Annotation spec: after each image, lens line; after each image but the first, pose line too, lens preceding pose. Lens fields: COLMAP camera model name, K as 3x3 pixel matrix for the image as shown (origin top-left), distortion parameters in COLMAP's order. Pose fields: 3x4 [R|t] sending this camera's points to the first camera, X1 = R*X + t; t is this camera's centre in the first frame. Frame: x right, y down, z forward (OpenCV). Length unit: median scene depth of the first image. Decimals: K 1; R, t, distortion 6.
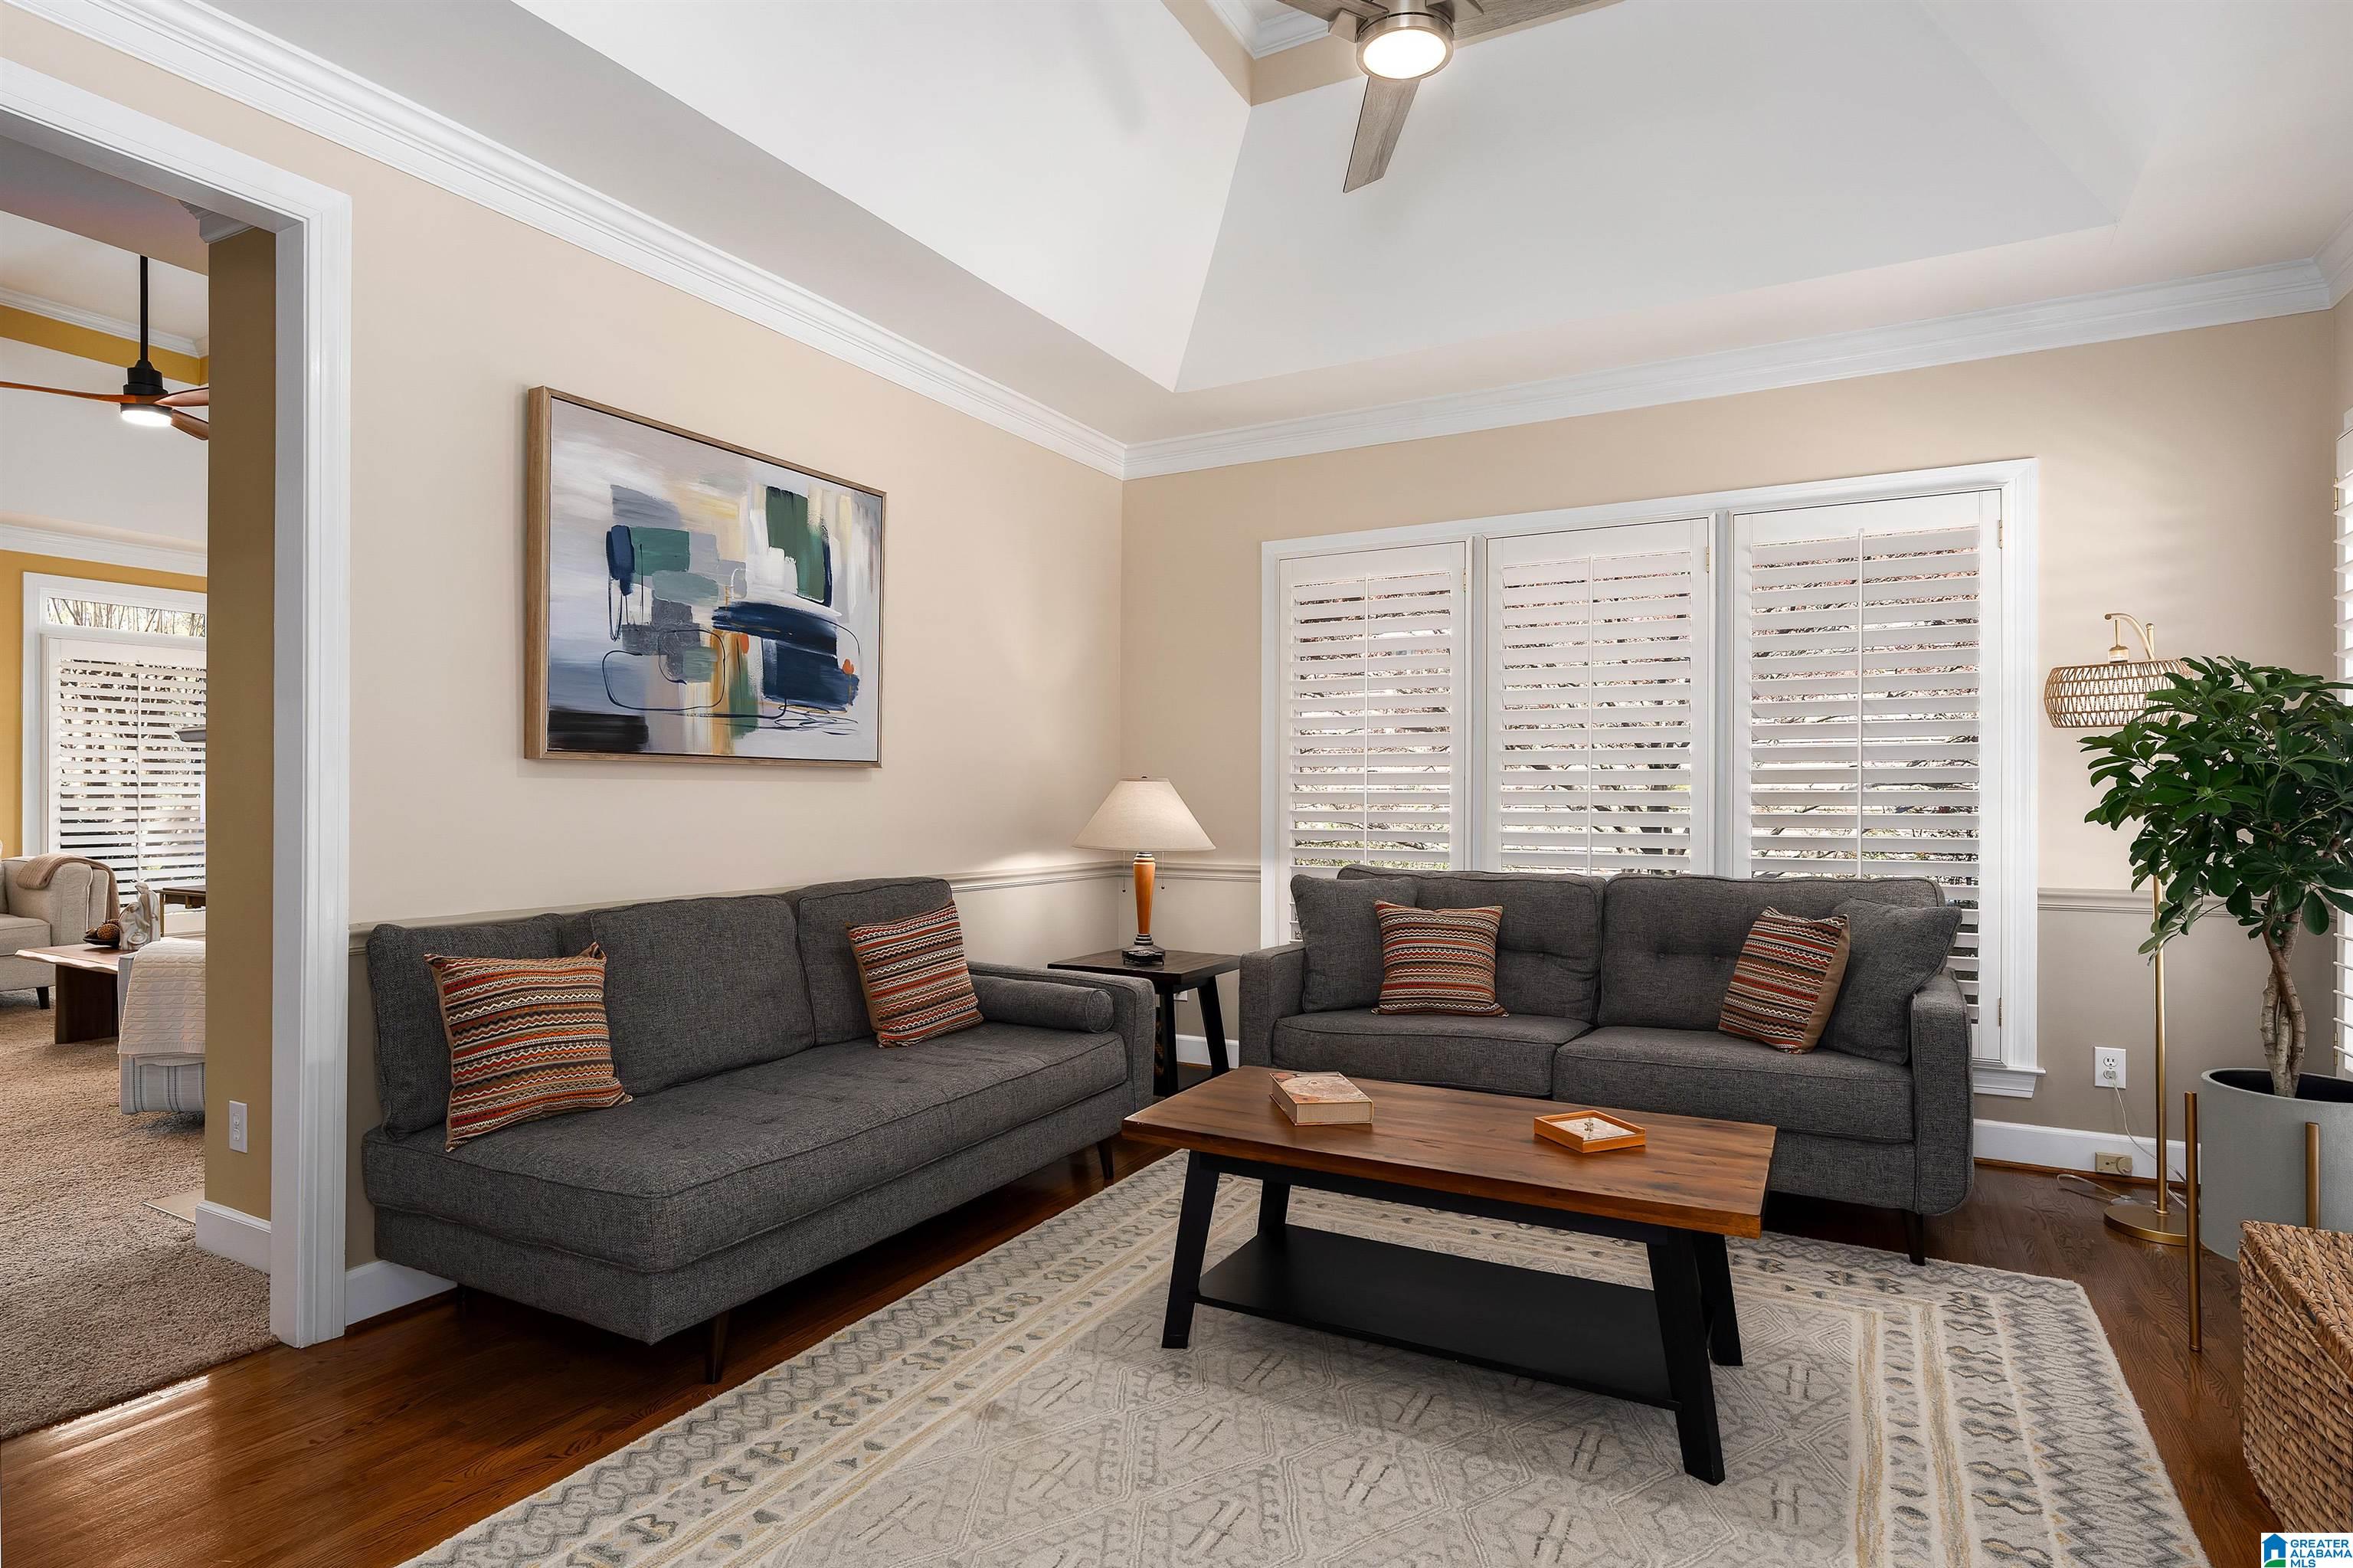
lens RADIAL K [[1239.6, 0, 1174.8], [0, 1239.6, 791.0], [0, 0, 1]] dist [-0.003920, 0.000560]
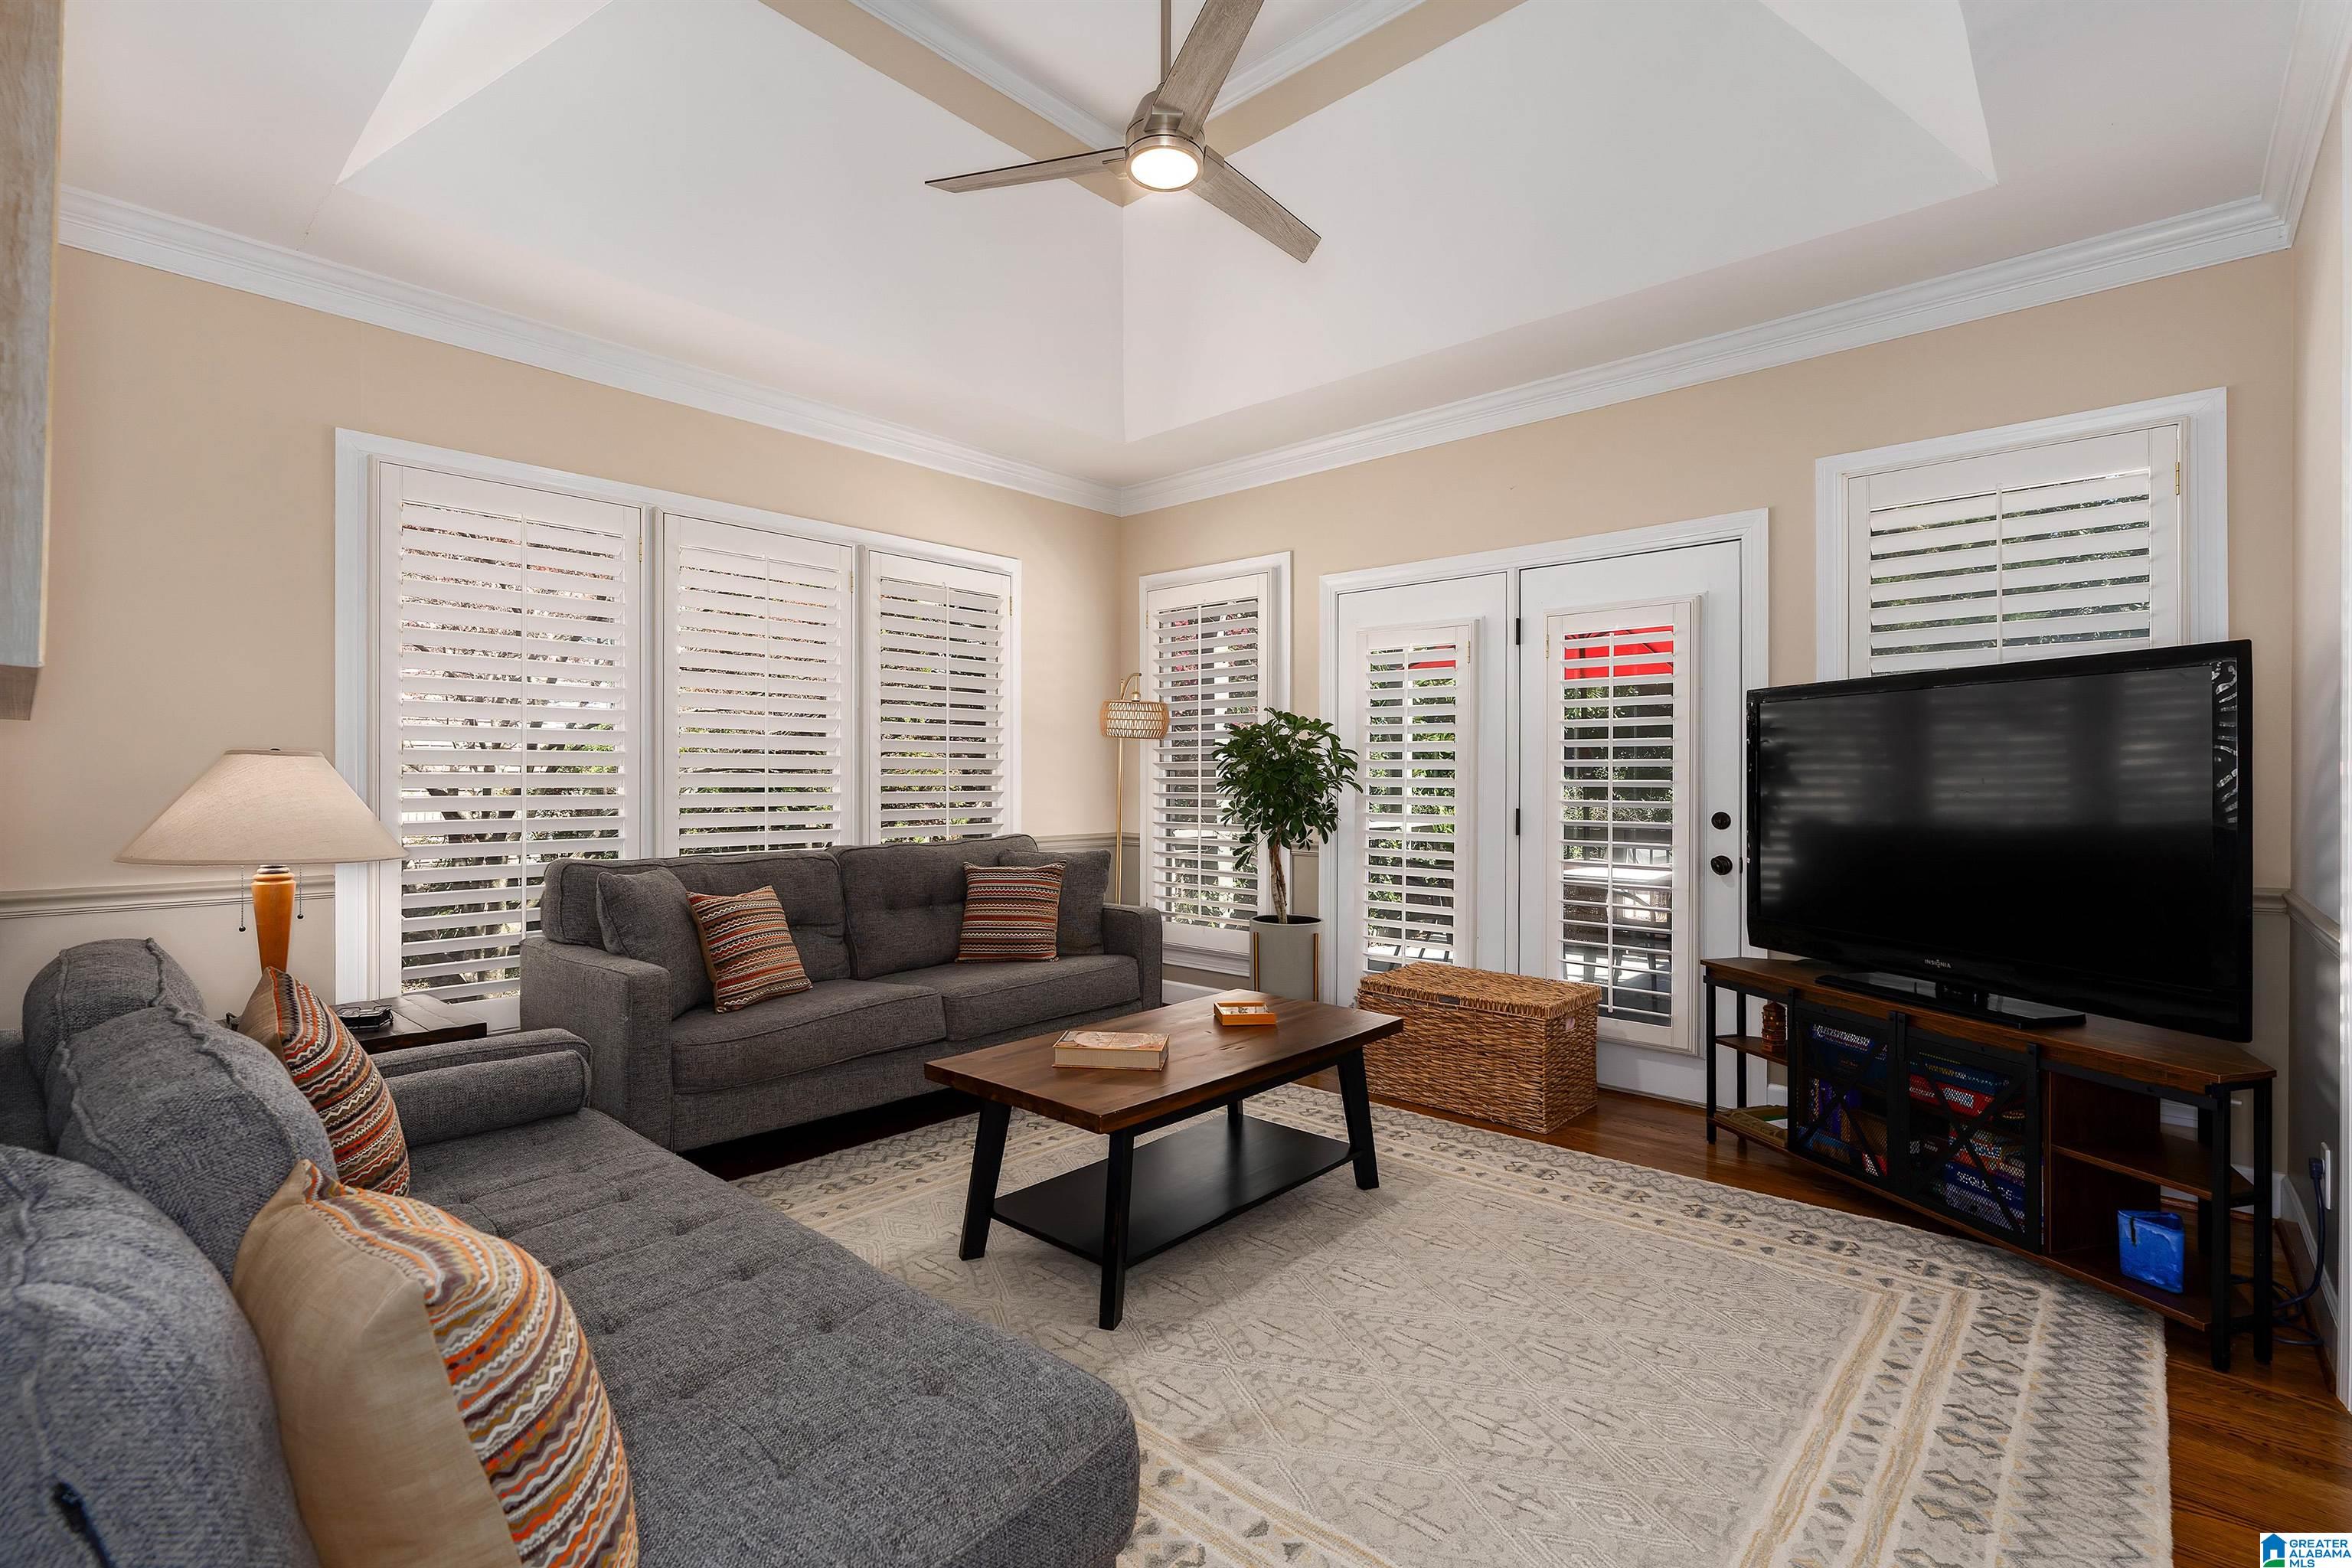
lens RADIAL K [[1063.3, 0, 1176.3], [0, 1063.3, 776.2], [0, 0, 1]] dist [-0.001042, 0.000176]
pose [[0.229329, 0.001567, 0.973348, -0.541542], [-0.004681, 0.999989, -0.000506, 0.001121], [-0.973338, -0.004440, 0.229334, 0.489148]]
